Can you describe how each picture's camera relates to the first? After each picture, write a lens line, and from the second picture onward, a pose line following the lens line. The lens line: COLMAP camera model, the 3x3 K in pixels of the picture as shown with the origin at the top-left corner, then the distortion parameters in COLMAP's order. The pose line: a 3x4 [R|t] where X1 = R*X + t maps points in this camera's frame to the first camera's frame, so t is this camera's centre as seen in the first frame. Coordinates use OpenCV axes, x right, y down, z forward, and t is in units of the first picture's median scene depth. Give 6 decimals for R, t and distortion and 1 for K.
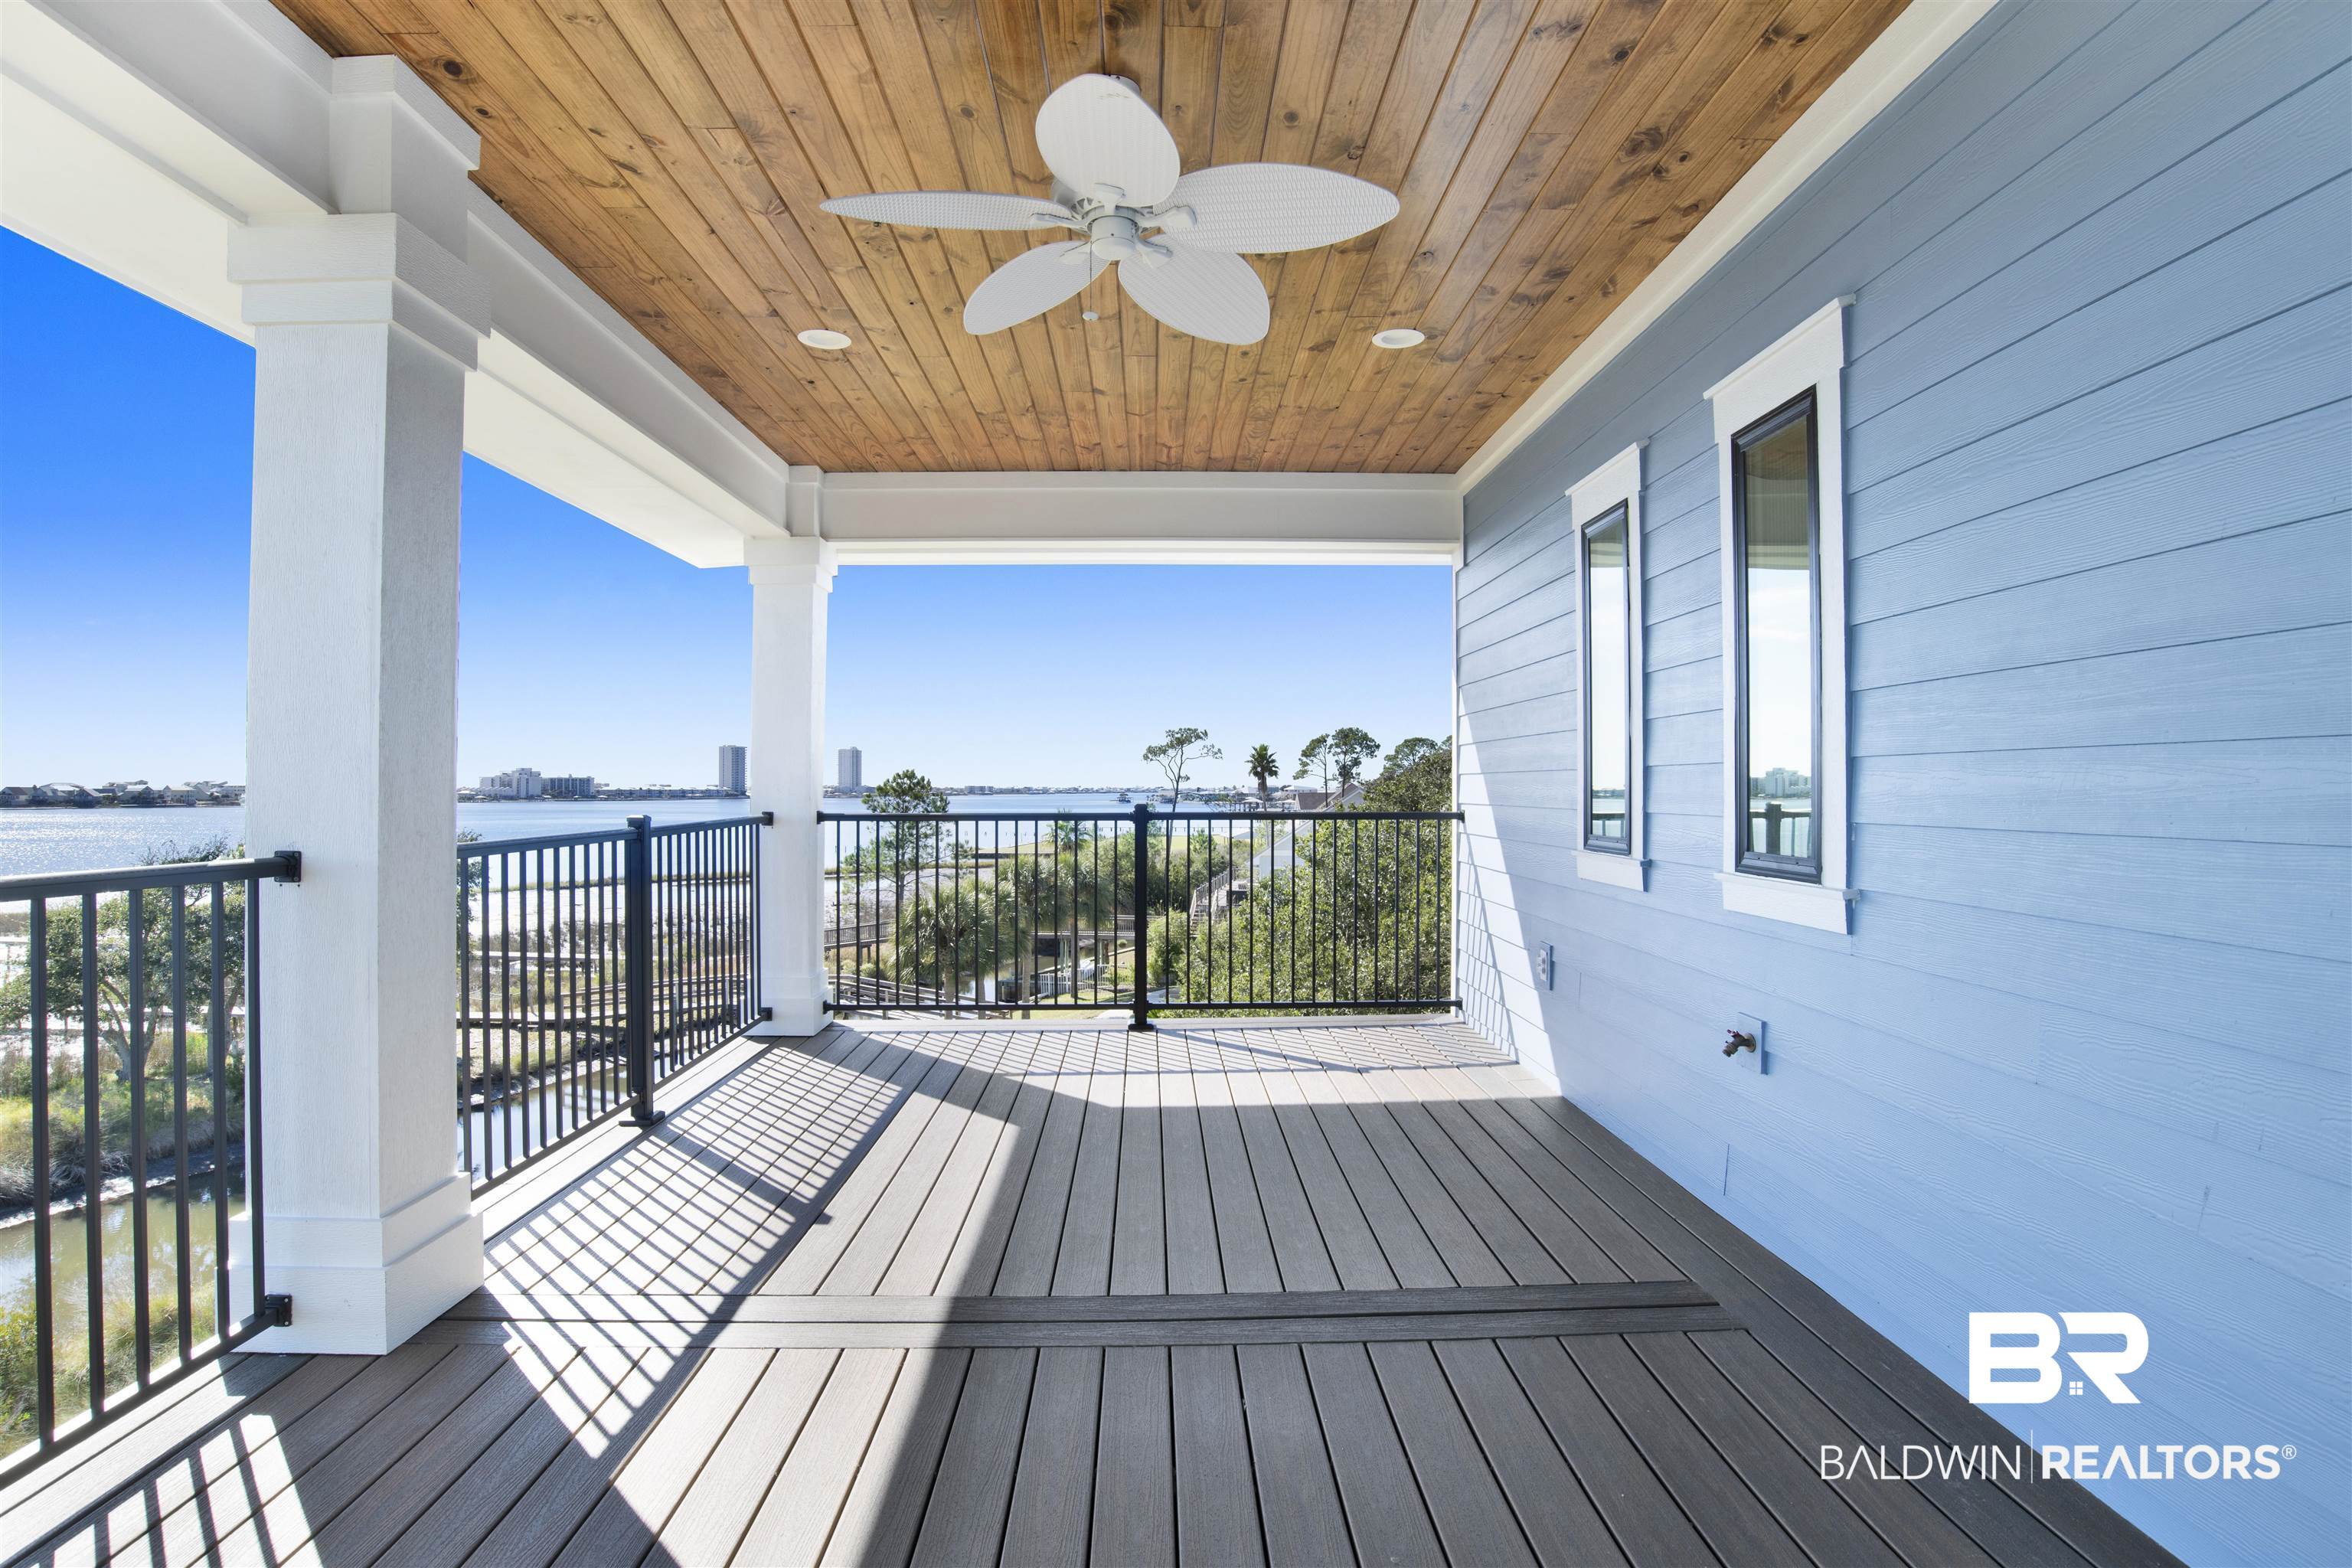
lens RADIAL K [[1253.2, 0, 1176.0], [0, 1253.2, 784.0], [0, 0, 1]] dist [-0.072959, 0.020147]
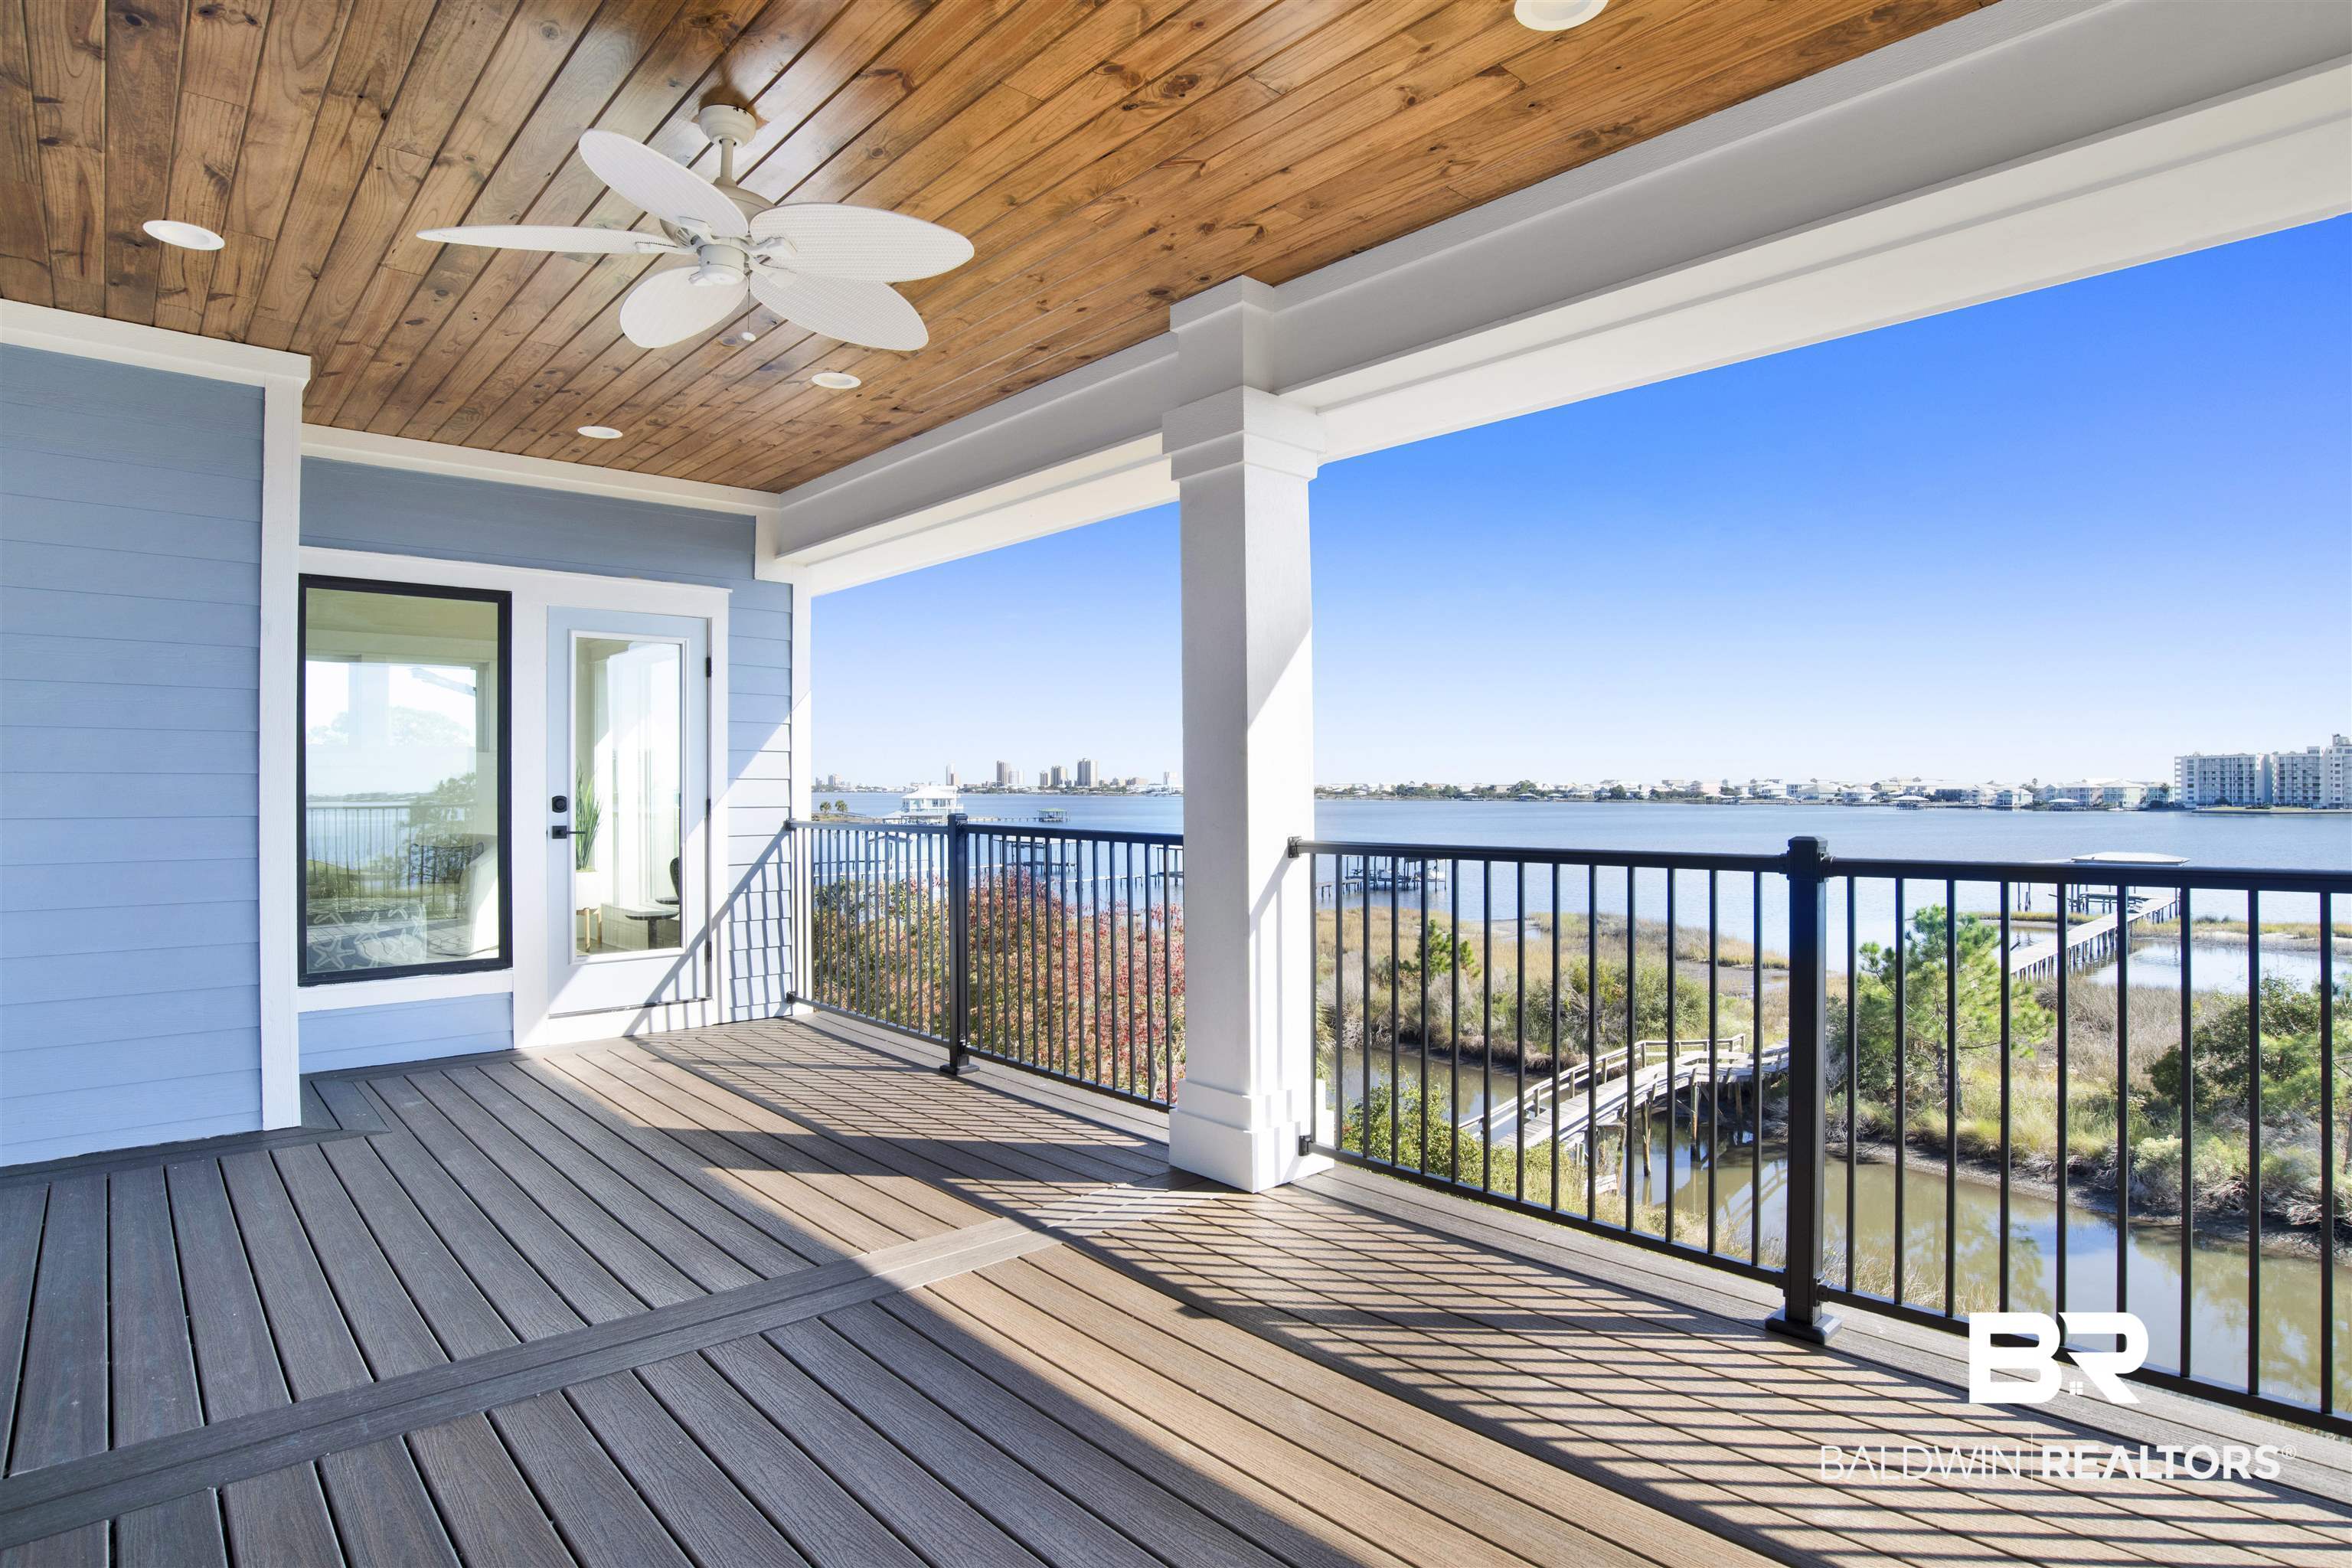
lens RADIAL K [[1253.2, 0, 1176.0], [0, 1253.2, 784.0], [0, 0, 1]] dist [-0.072959, 0.020147]
pose [[-0.763711, -0.006220, -0.645528, 0.309915], [0.000985, 0.999941, -0.010800, 0.009880], [0.645557, -0.008884, -0.763660, 1.941985]]
